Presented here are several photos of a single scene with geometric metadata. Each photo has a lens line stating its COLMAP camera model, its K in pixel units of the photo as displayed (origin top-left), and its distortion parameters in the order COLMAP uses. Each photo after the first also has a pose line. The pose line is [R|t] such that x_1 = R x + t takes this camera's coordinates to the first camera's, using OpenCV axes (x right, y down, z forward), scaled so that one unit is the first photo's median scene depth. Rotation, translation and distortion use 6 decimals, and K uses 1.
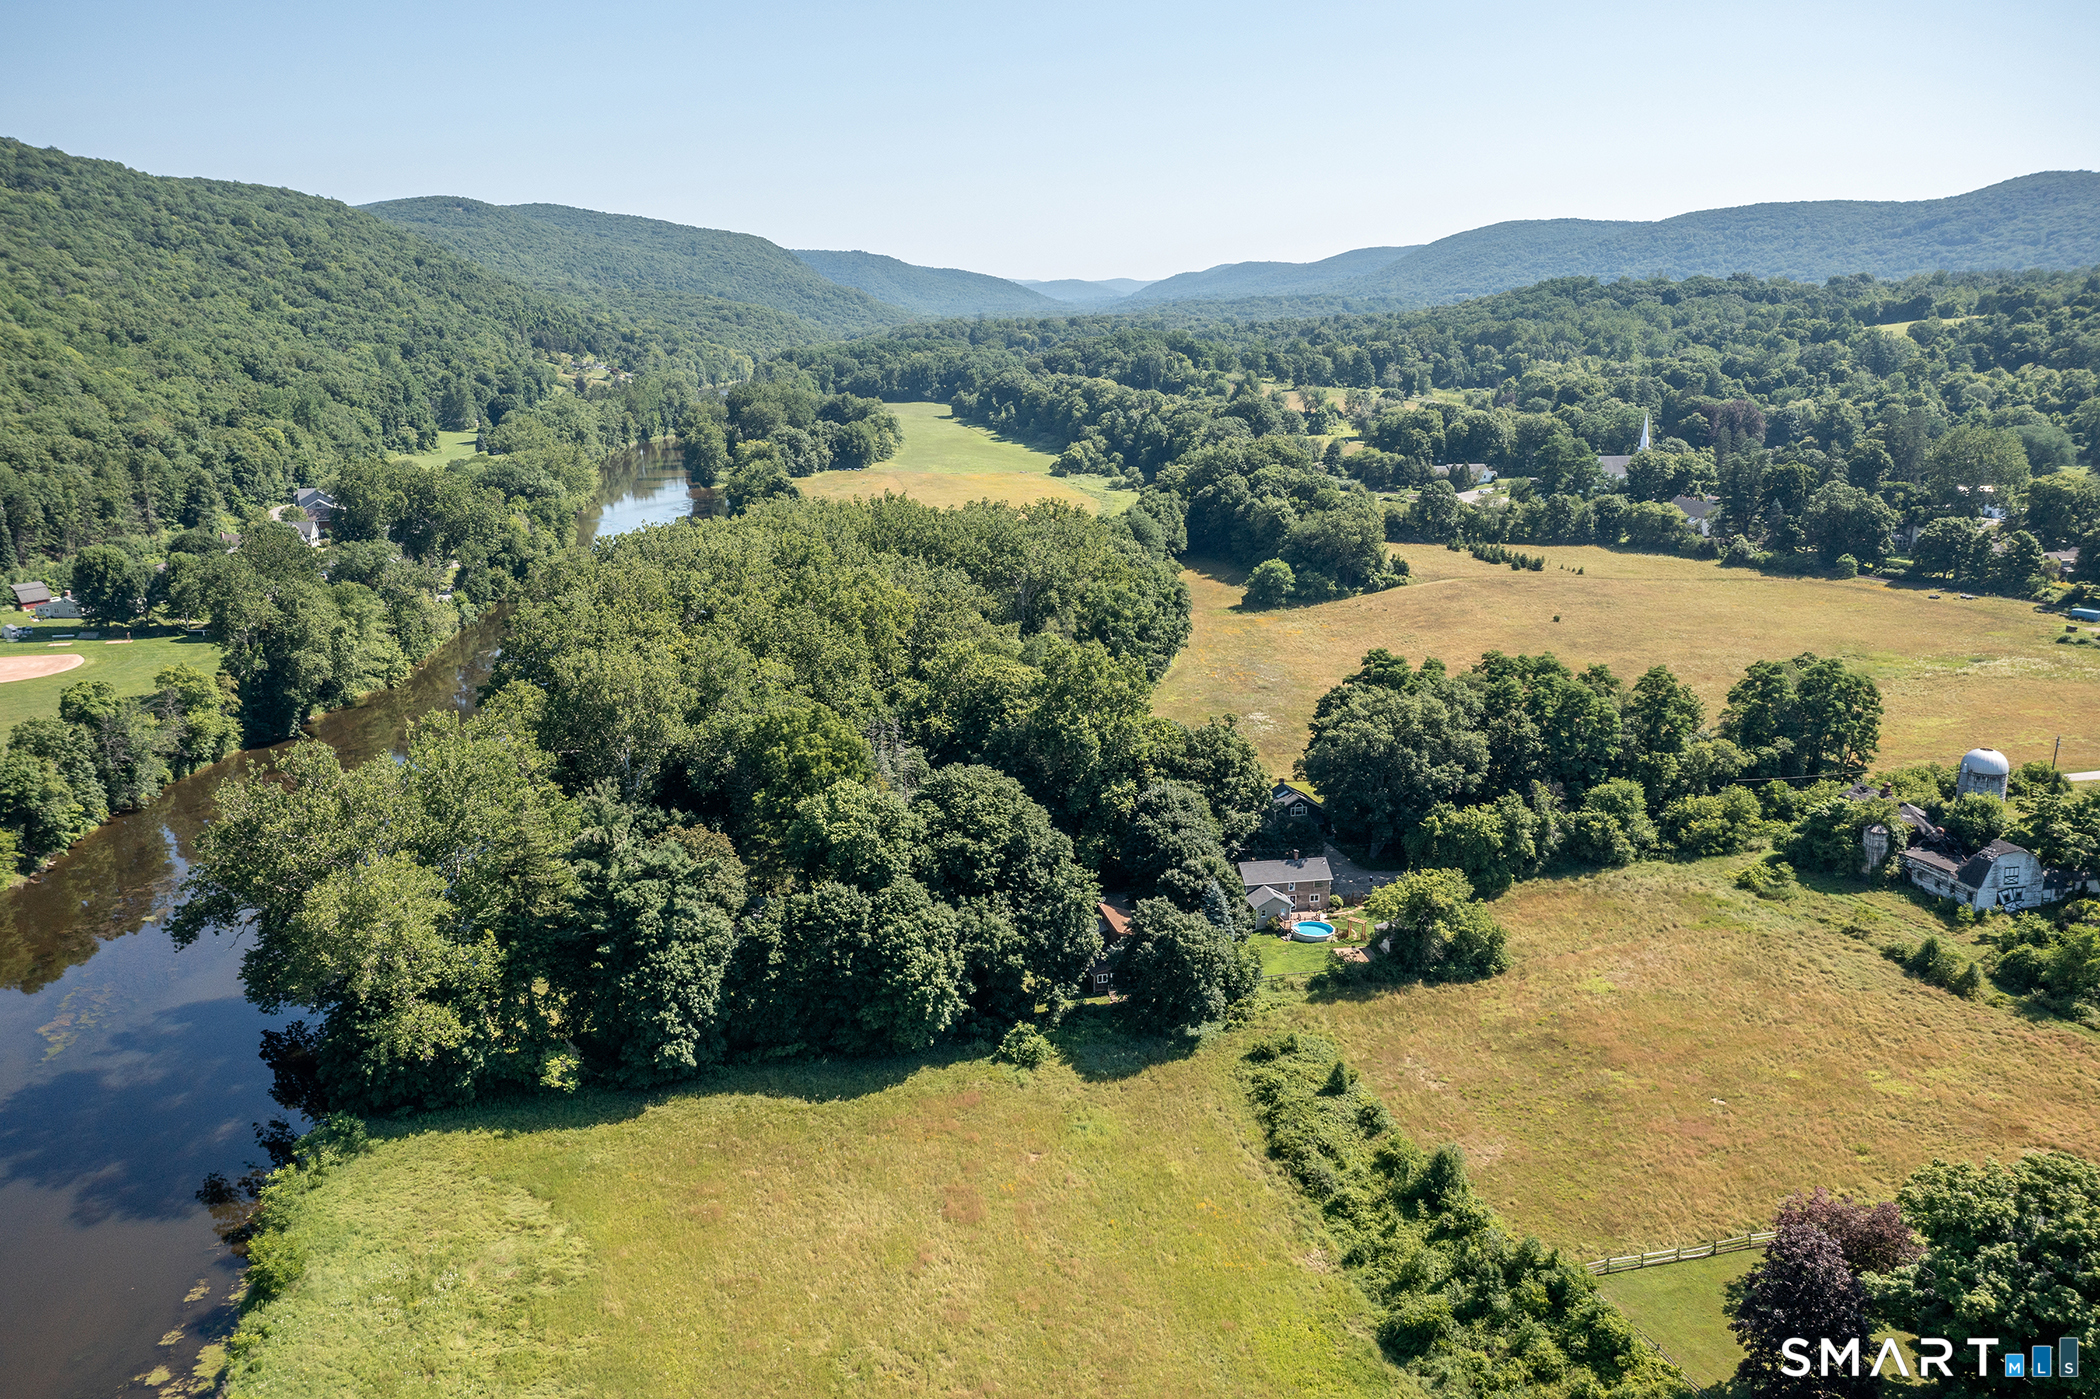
lens RADIAL K [[1656.7, 0, 1045.6], [0, 1656.7, 692.9], [0, 0, 1]] dist [0.022348, 0.001944]
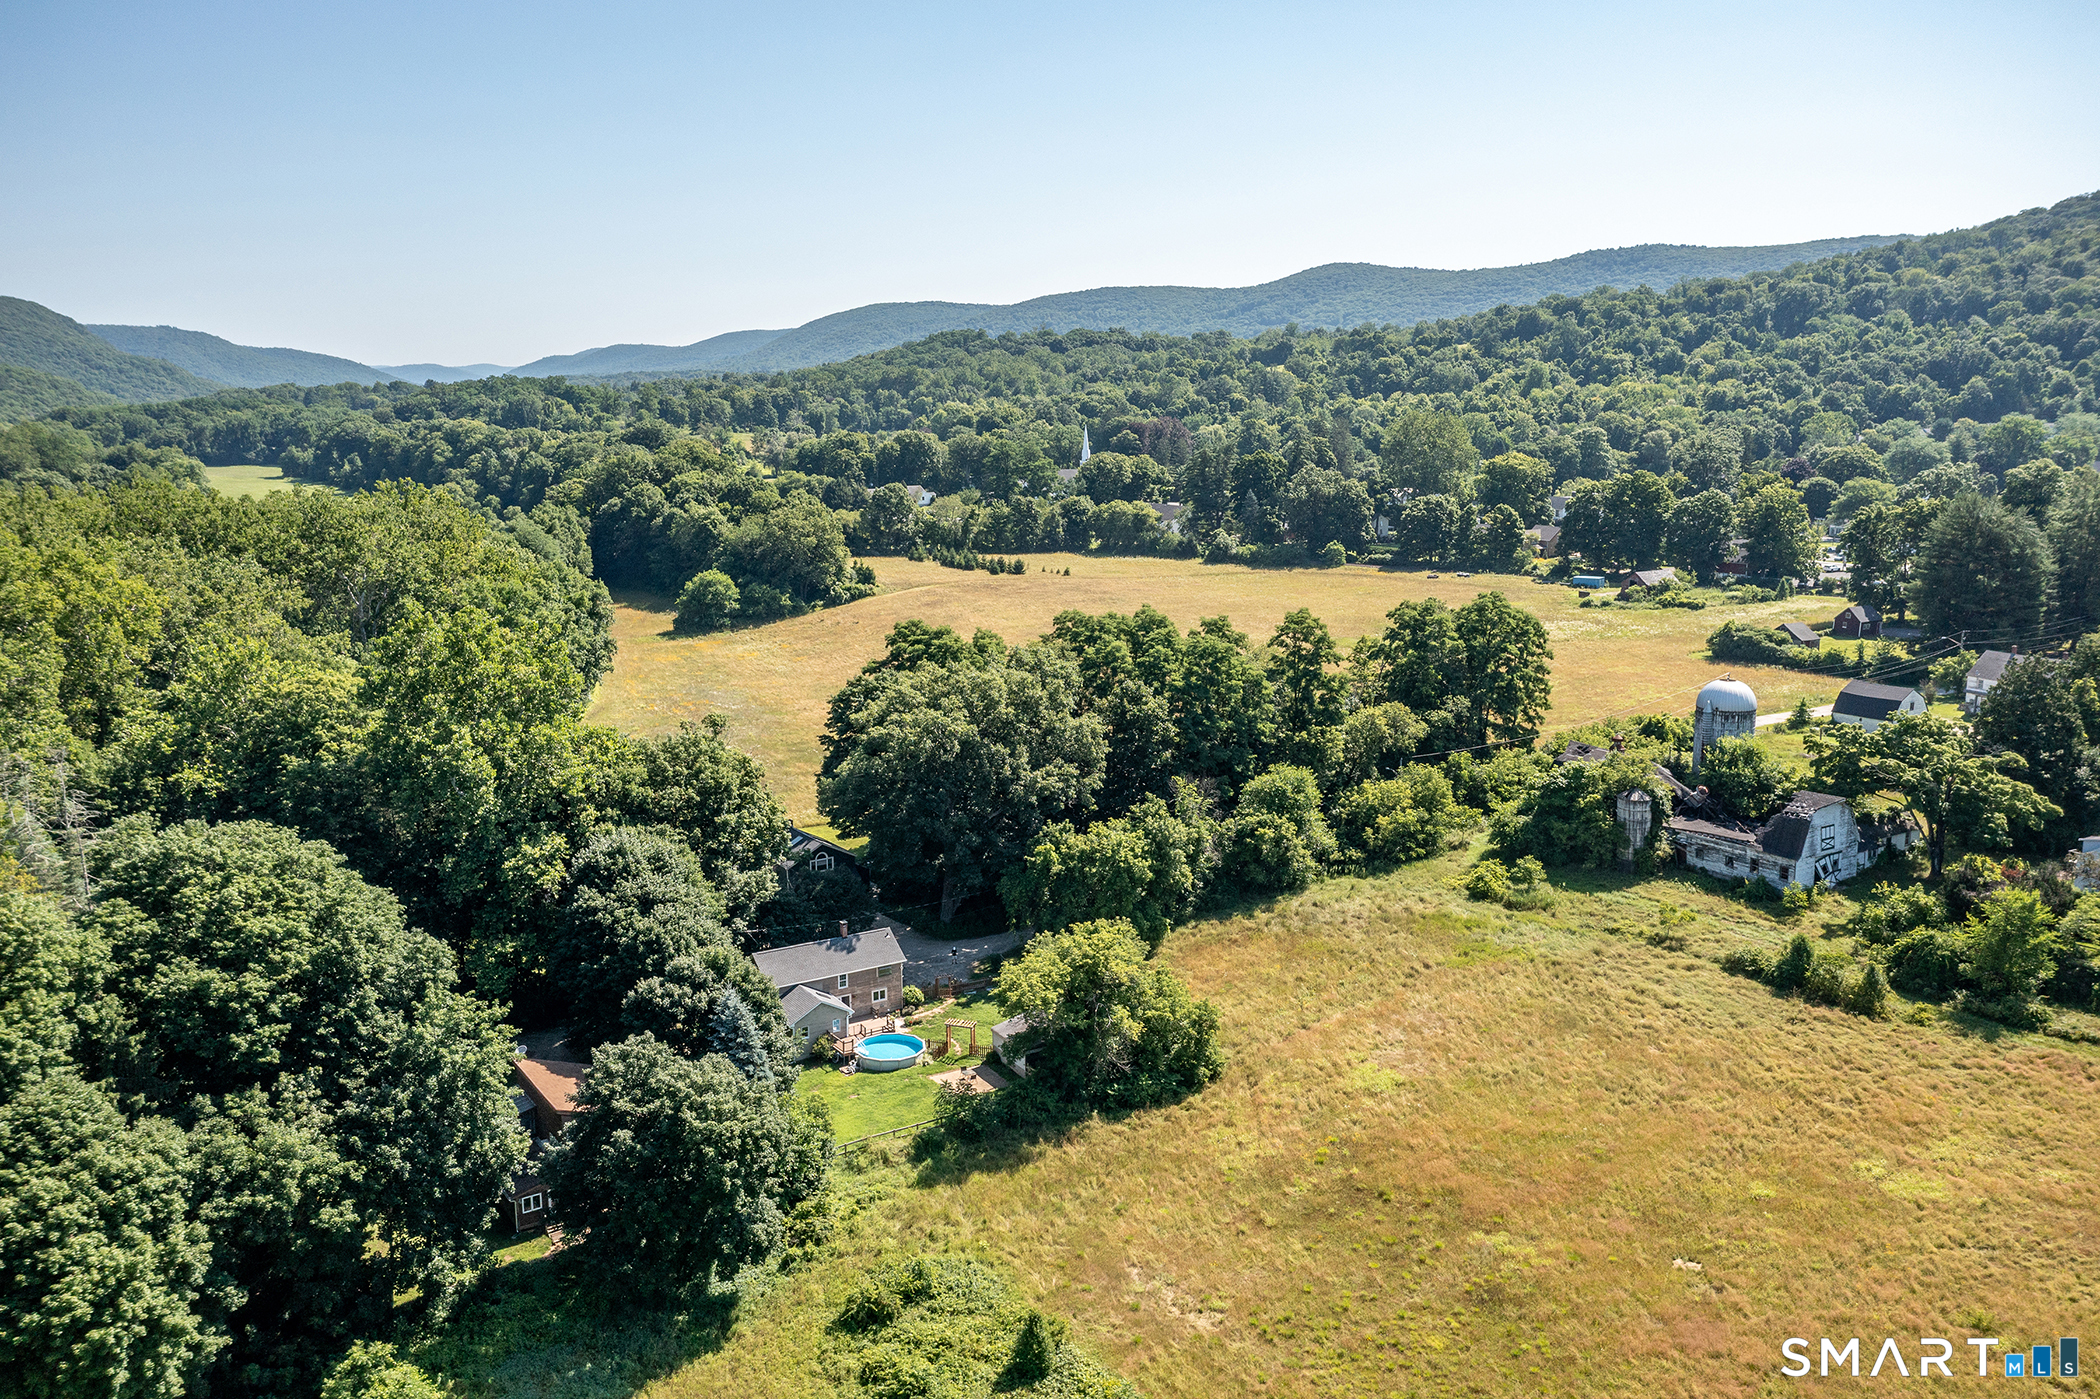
lens RADIAL K [[1656.7, 0, 1045.6], [0, 1656.7, 692.9], [0, 0, 1]] dist [0.022348, 0.001944]
pose [[0.934249, -0.068163, 0.350047, 0.011269], [0.086569, 0.995552, -0.037186, 0.039020], [-0.345956, 0.065044, 0.935994, 0.384163]]
